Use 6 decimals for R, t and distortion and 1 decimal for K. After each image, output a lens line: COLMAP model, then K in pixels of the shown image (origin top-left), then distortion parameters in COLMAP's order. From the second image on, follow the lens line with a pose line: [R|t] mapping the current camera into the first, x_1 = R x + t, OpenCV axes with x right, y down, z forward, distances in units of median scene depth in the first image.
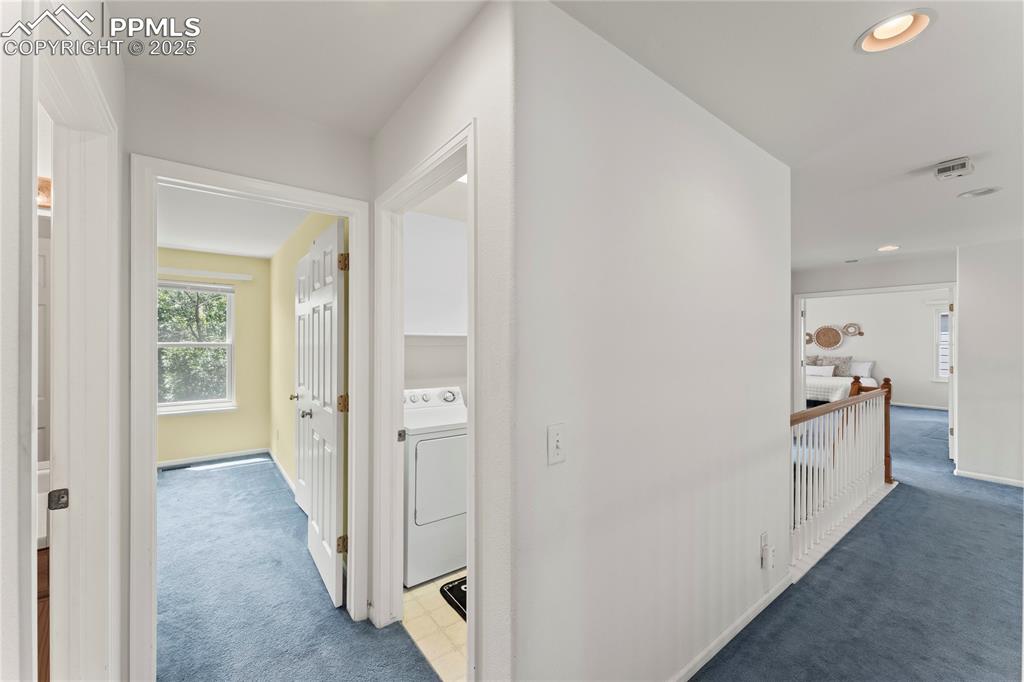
lens RADIAL K [[407.7, 0, 512.0], [0, 407.7, 341.0], [0, 0, 1]] dist [0.007524, 0.000099]
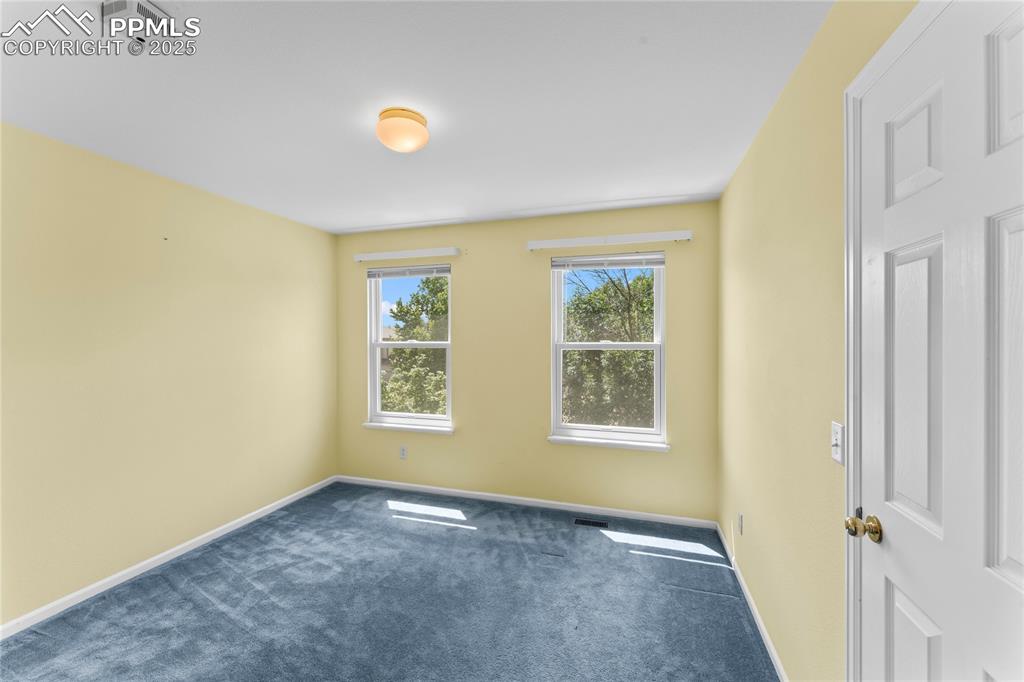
lens RADIAL K [[408.1, 0, 507.6], [0, 408.1, 338.7], [0, 0, 1]] dist [-0.001159, -0.000307]
pose [[0.571446, -0.003020, -0.820634, -0.298305], [-0.000084, 0.999993, -0.003738, 0.000118], [0.820640, 0.002205, 0.571442, 0.438872]]
